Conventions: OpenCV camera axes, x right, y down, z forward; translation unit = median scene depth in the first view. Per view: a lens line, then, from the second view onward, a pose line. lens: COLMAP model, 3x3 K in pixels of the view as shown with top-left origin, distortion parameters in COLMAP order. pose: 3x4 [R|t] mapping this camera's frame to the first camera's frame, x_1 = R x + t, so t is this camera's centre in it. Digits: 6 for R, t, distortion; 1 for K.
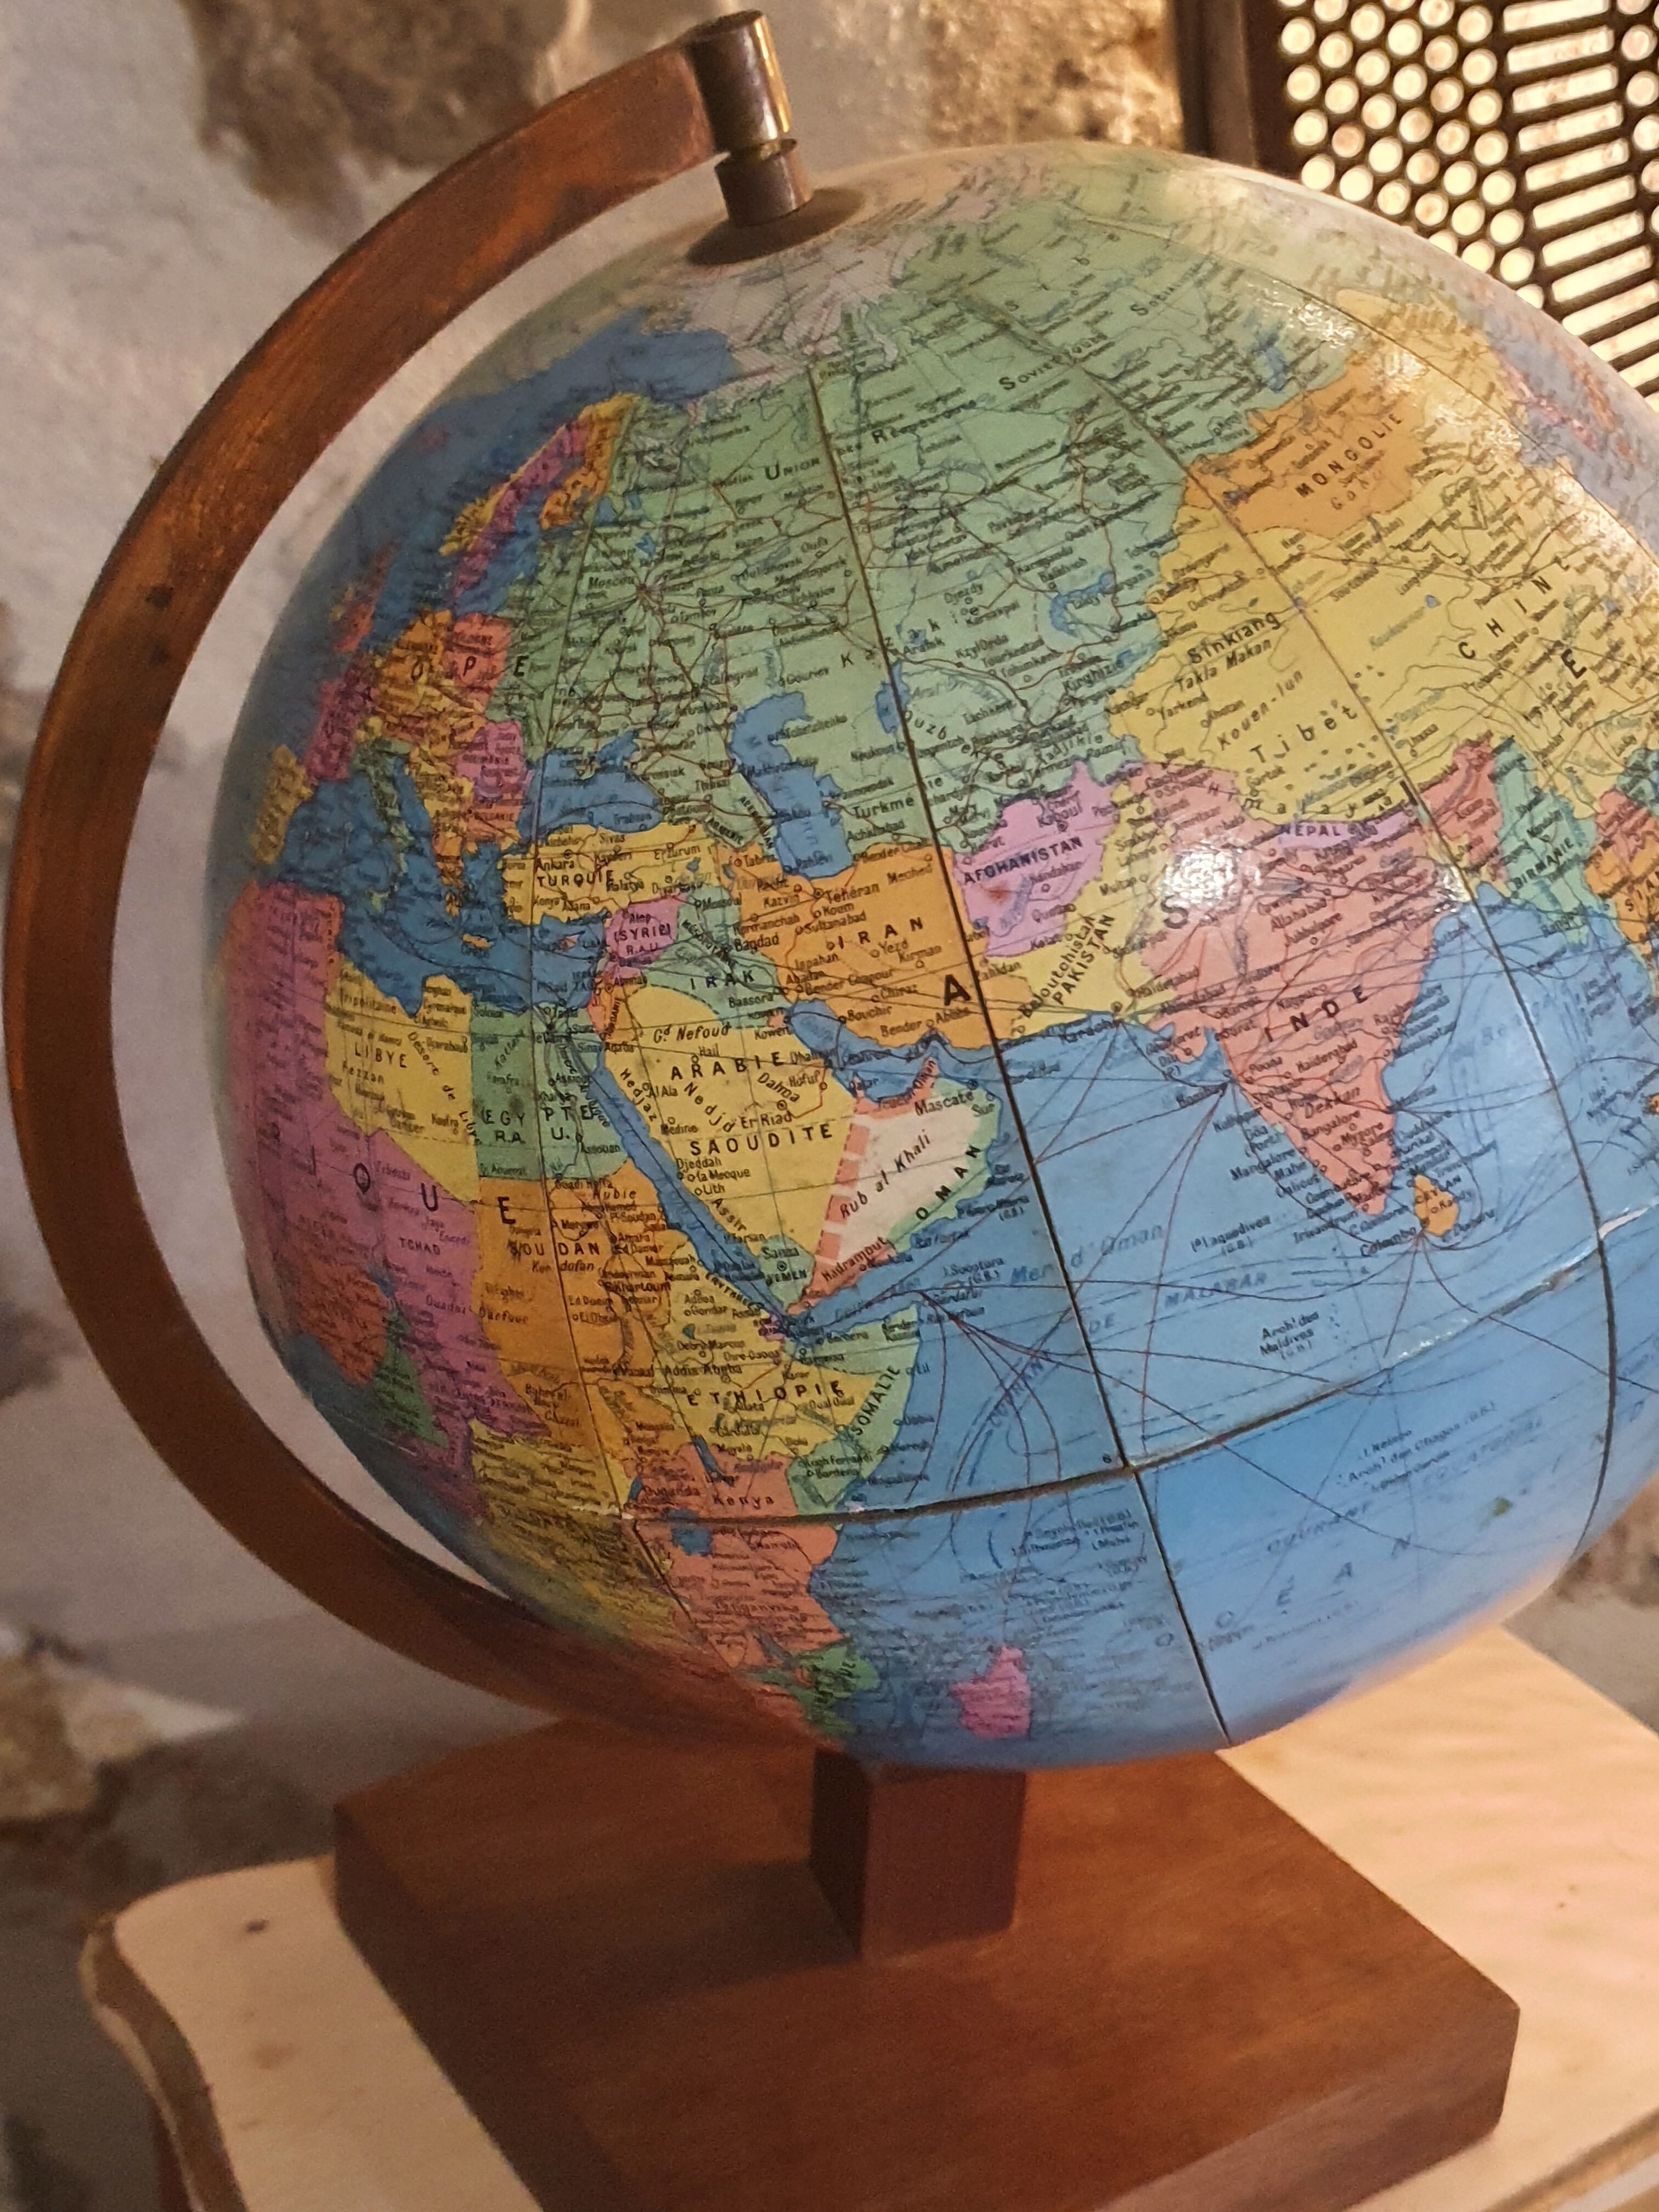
lens RADIAL K [[2704.9, 0, 788.4], [0, 2704.9, 1055.7], [0, 0, 1]] dist [0.010993, 0.000000]
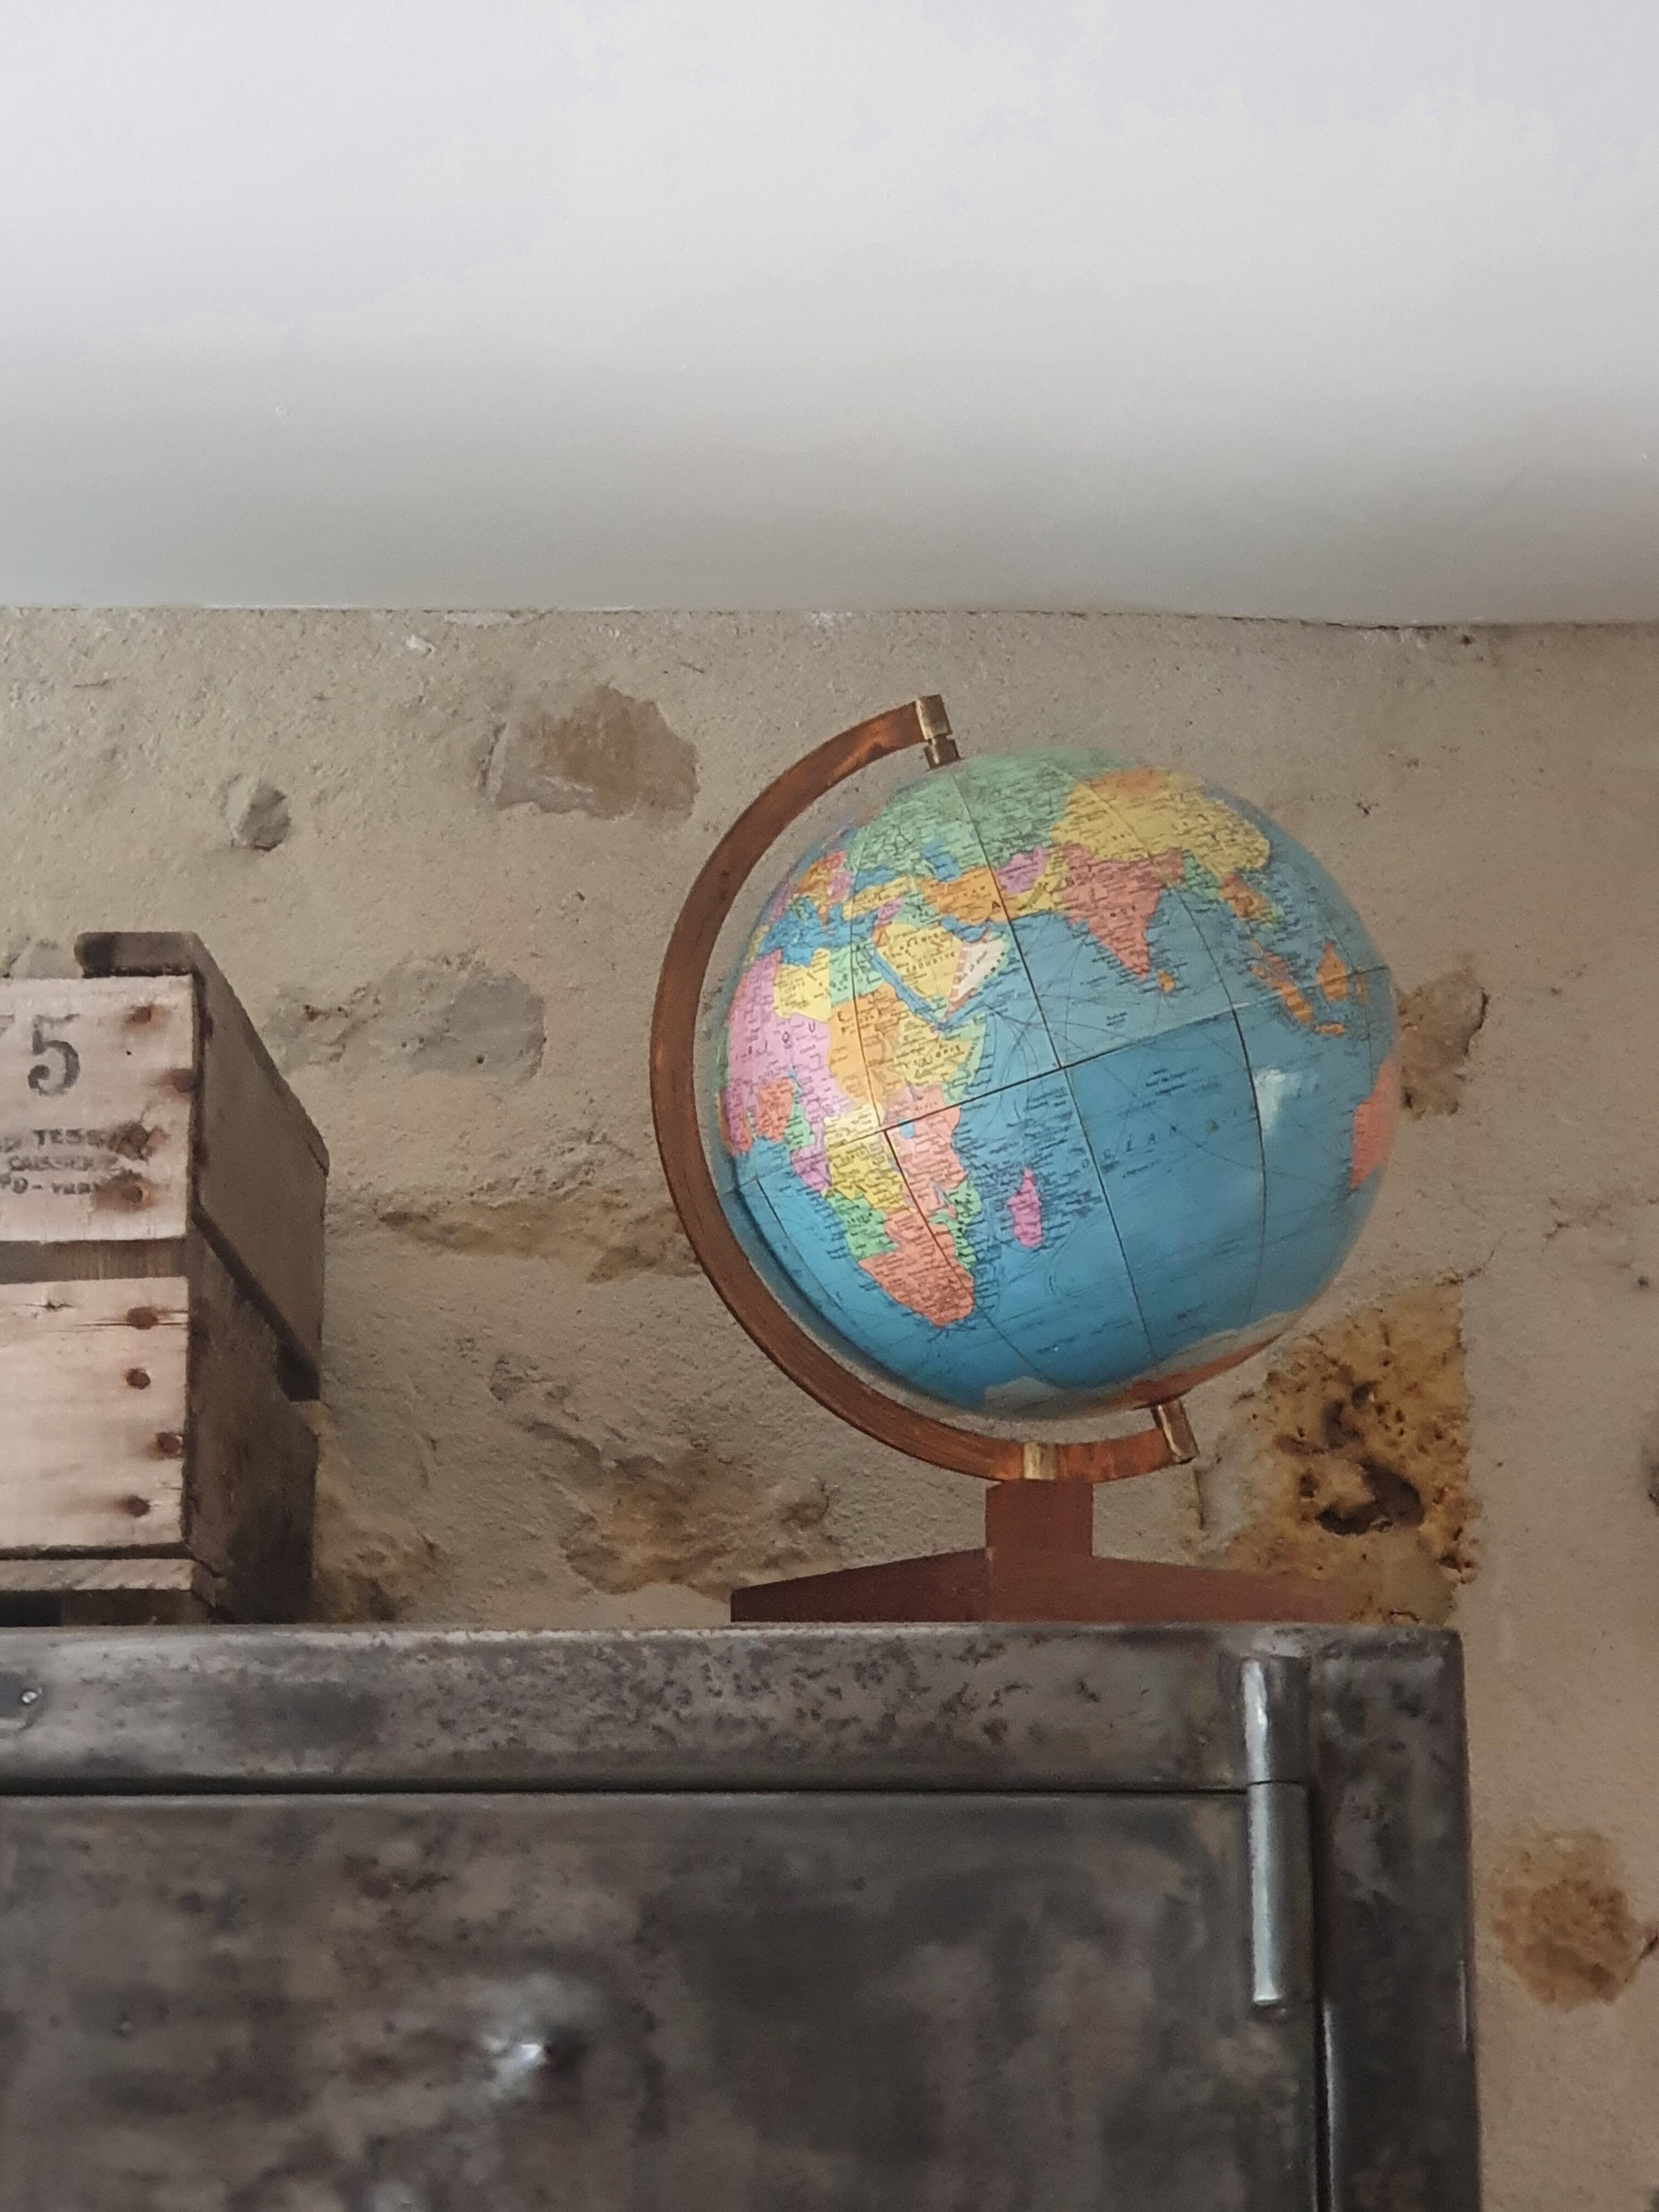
lens RADIAL K [[3357.6, 0, 829.0], [0, 3357.6, 1108.1], [0, 0, 1]] dist [-0.486815, 0.000000]
pose [[0.997069, -0.017721, -0.074428, 0.144467], [-0.021331, 0.869843, -0.492867, 1.927124], [0.073475, 0.493010, 0.866916, -2.025394]]
